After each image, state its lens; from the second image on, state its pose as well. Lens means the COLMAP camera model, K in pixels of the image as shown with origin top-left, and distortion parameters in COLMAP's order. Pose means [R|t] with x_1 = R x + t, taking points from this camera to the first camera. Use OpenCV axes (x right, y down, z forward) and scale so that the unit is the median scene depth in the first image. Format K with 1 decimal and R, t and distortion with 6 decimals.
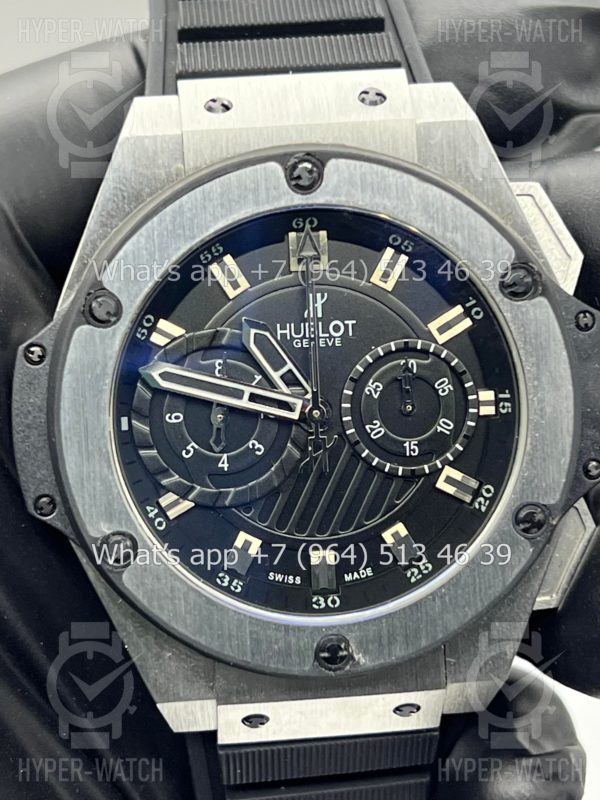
lens RADIAL K [[1866.4, 0, 293.0], [0, 1866.4, 394.0], [0, 0, 1]] dist [0.211428, 0.000000]
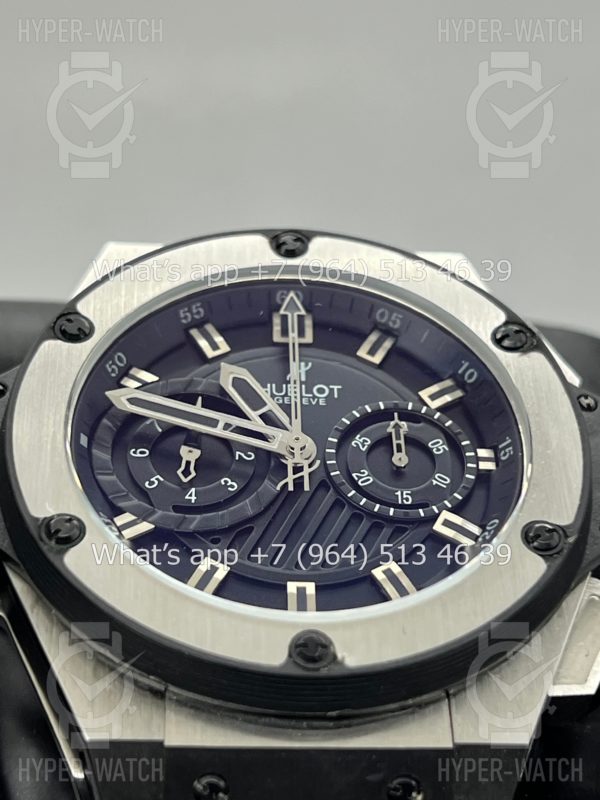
lens RADIAL K [[1866.4, 0, 302.2], [0, 1866.4, 391.4], [0, 0, 1]] dist [0.211428, 0.000000]
pose [[0.999771, 0.020736, -0.005280, 0.018999], [-0.018471, 0.711797, -0.702142, 0.622284], [-0.010801, 0.702079, 0.712017, 0.337674]]
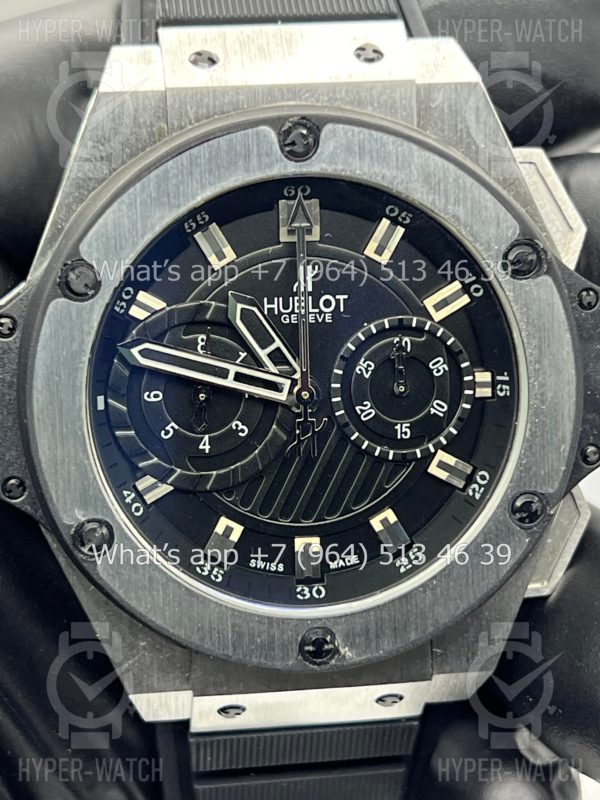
lens RADIAL K [[1866.4, 0, 296.7], [0, 1866.4, 400.1], [0, 0, 1]] dist [0.211428, 0.000000]
pose [[0.998128, 0.014675, 0.059381, -0.047288], [-0.018699, 0.997524, 0.067791, -0.050259], [-0.058239, -0.068774, 0.995931, 0.061757]]
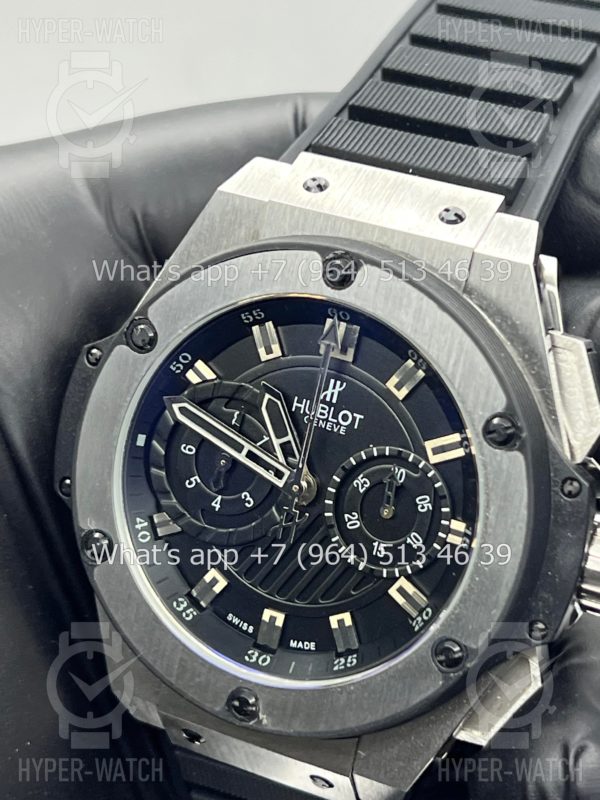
lens RADIAL K [[1866.4, 0, 286.4], [0, 1866.4, 396.0], [0, 0, 1]] dist [0.211428, 0.000000]
pose [[0.867655, 0.307591, -0.390592, 0.404049], [-0.289221, 0.951300, 0.106679, -0.150273], [0.404383, 0.020407, 0.914362, 0.022657]]
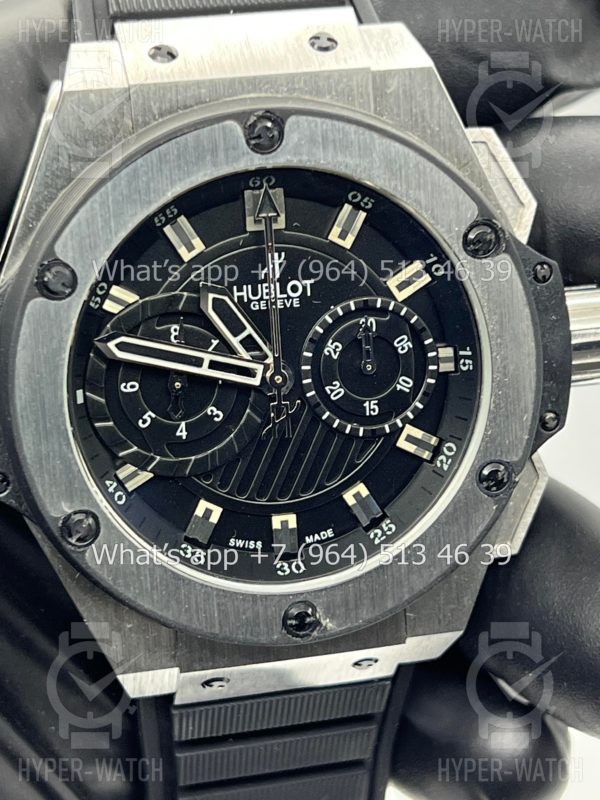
lens RADIAL K [[1866.4, 0, 300.2], [0, 1866.4, 398.9], [0, 0, 1]] dist [0.211428, 0.000000]
pose [[0.990501, -0.035210, 0.132921, -0.104692], [0.019948, 0.993229, 0.114449, -0.089407], [-0.136051, -0.110710, 0.984497, 0.040999]]
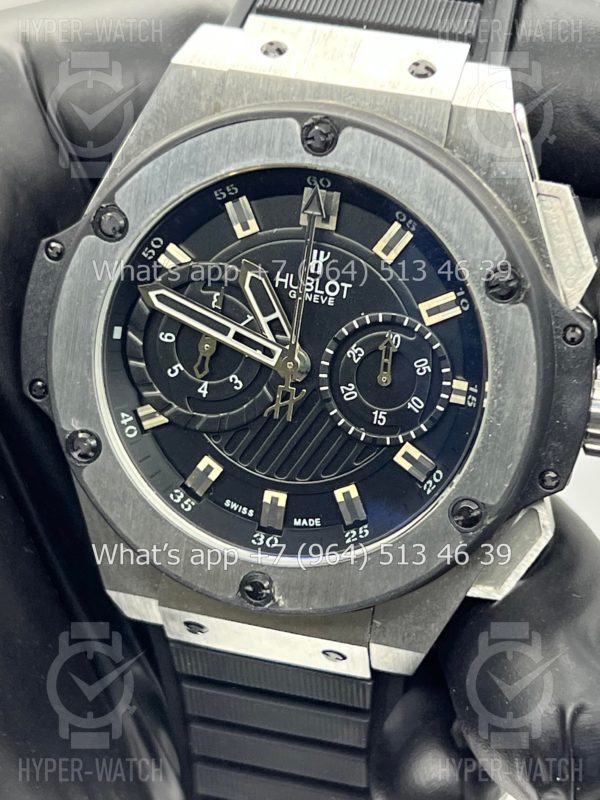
lens RADIAL K [[1866.4, 0, 293.8], [0, 1866.4, 401.1], [0, 0, 1]] dist [0.211428, 0.000000]
pose [[0.942301, 0.235430, -0.237995, 0.264058], [-0.208405, 0.968912, 0.133329, -0.108090], [0.261986, -0.076037, 0.962072, -0.000807]]
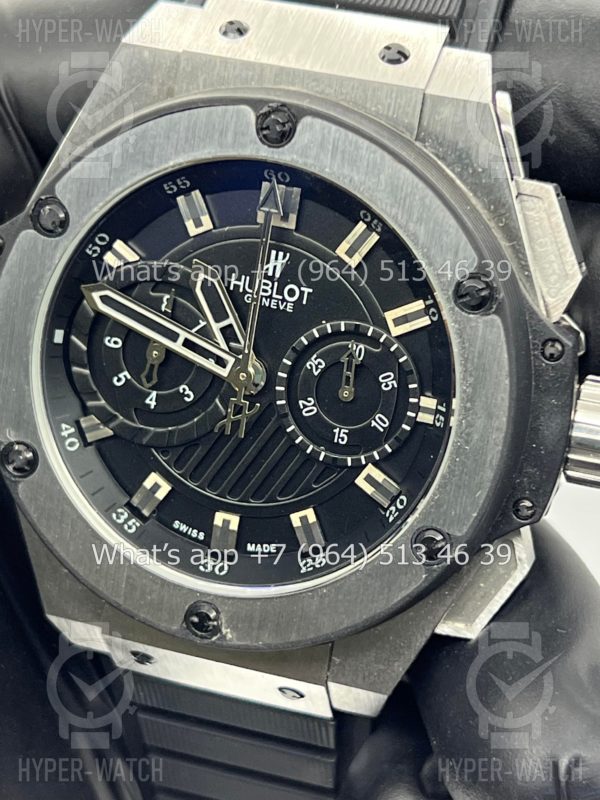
lens RADIAL K [[1866.4, 0, 295.2], [0, 1866.4, 400.1], [0, 0, 1]] dist [0.211428, 0.000000]
pose [[0.925845, 0.257914, -0.276208, 0.299351], [-0.223529, 0.963082, 0.150027, -0.124907], [0.304705, -0.077162, 0.949316, 0.105983]]
